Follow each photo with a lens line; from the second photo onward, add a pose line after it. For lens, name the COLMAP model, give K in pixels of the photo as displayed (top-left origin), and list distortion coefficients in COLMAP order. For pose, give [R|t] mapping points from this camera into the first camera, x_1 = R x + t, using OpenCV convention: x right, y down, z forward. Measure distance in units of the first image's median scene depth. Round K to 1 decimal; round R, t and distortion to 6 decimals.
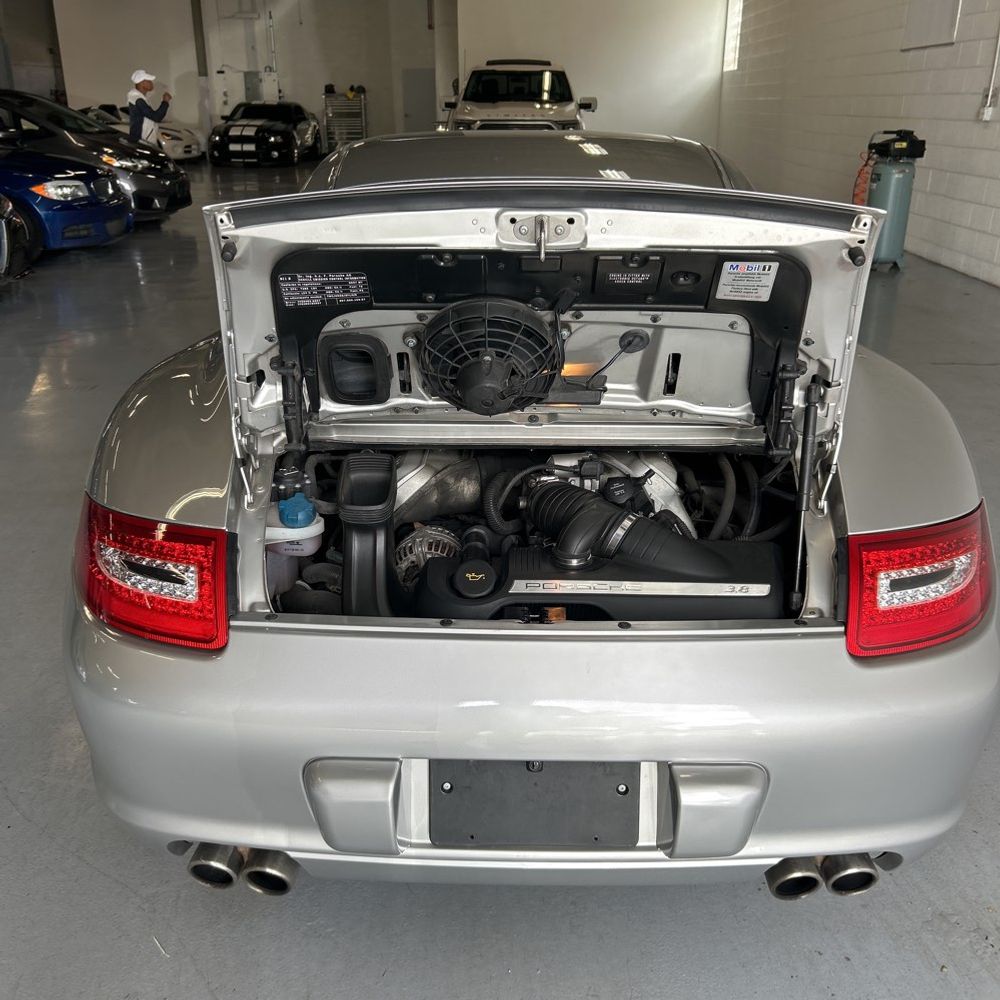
lens RADIAL K [[1009.6, 0, 485.5], [0, 1009.6, 501.6], [0, 0, 1]] dist [0.004157, 0.000813]
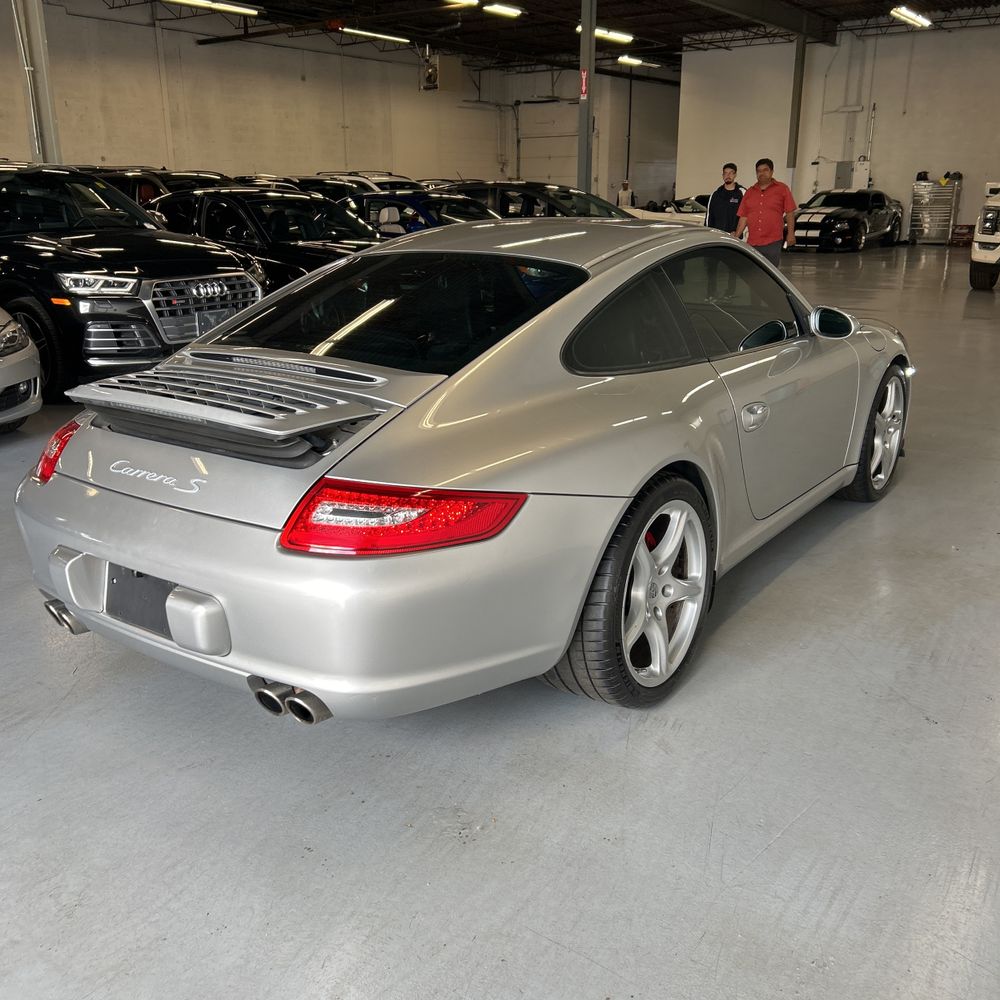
lens RADIAL K [[1009.6, 0, 485.5], [0, 1009.6, 501.6], [0, 0, 1]] dist [0.004157, 0.000813]
pose [[0.815353, 0.156090, -0.557525, 0.106638], [-0.199265, 0.979796, -0.017102, 0.003787], [0.543592, 0.125039, 0.829984, -0.008947]]
